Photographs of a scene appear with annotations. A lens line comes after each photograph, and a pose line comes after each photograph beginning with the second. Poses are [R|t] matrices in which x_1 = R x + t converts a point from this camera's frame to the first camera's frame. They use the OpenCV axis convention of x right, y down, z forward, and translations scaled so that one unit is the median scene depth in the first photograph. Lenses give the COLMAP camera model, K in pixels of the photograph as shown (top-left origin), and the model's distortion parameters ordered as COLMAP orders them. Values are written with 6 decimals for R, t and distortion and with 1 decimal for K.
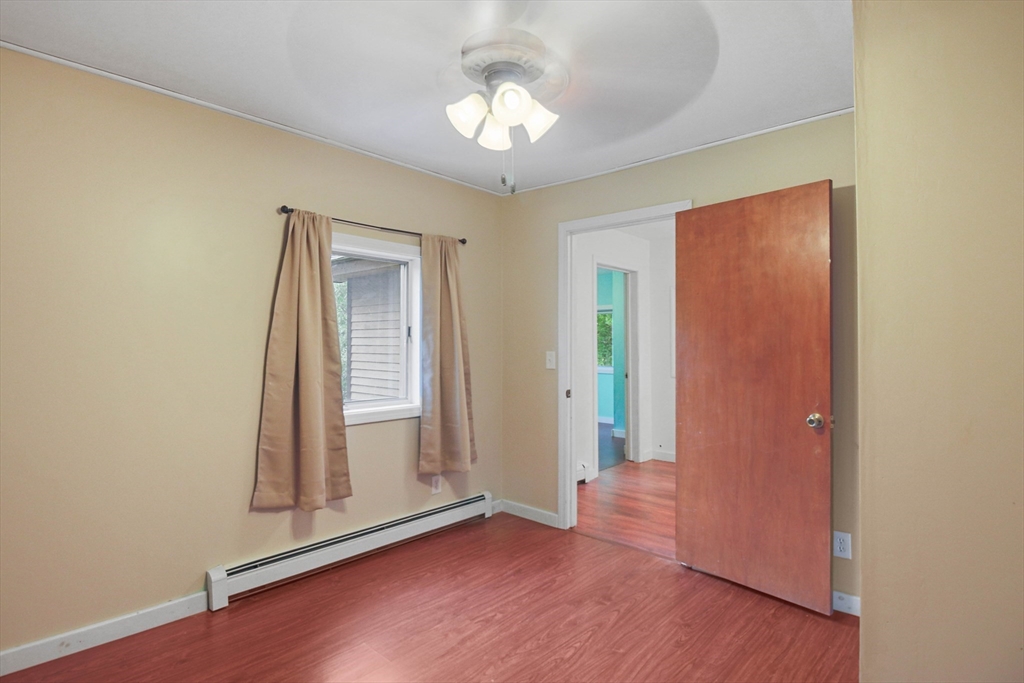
lens RADIAL K [[531.0, 0, 510.2], [0, 531.0, 326.6], [0, 0, 1]] dist [-0.014446, -0.000950]
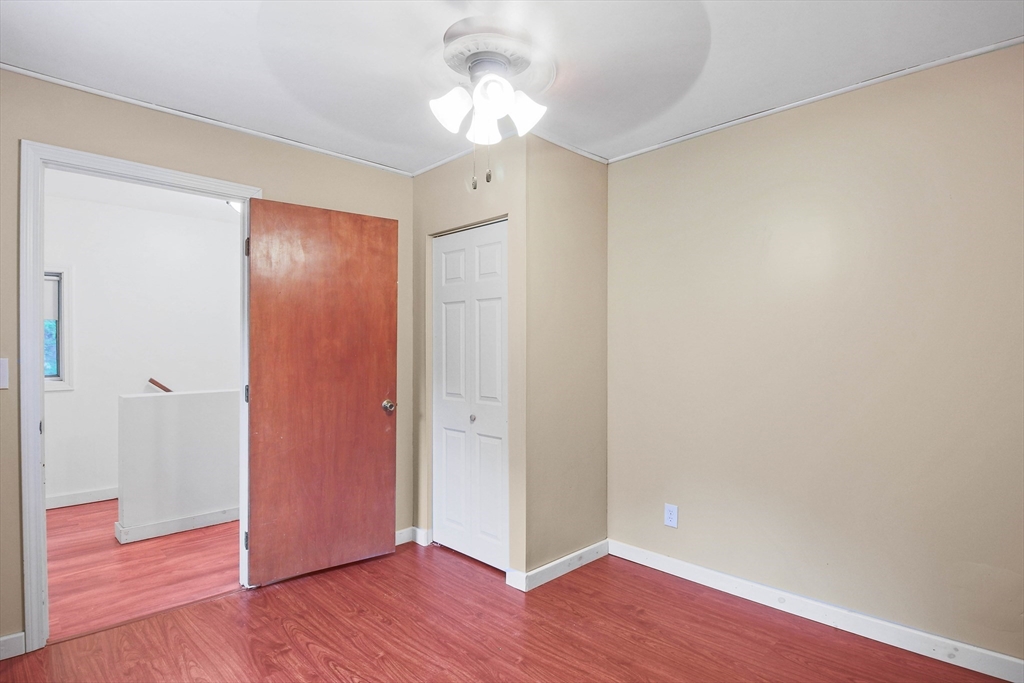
lens RADIAL K [[532.6, 0, 512.0], [0, 532.6, 341.5], [0, 0, 1]] dist [-0.002403, -0.000448]
pose [[0.061894, 0.003128, 0.998078, -0.620108], [-0.035257, 0.999378, -0.000946, 0.012671], [-0.997460, -0.035130, 0.061966, 0.564773]]
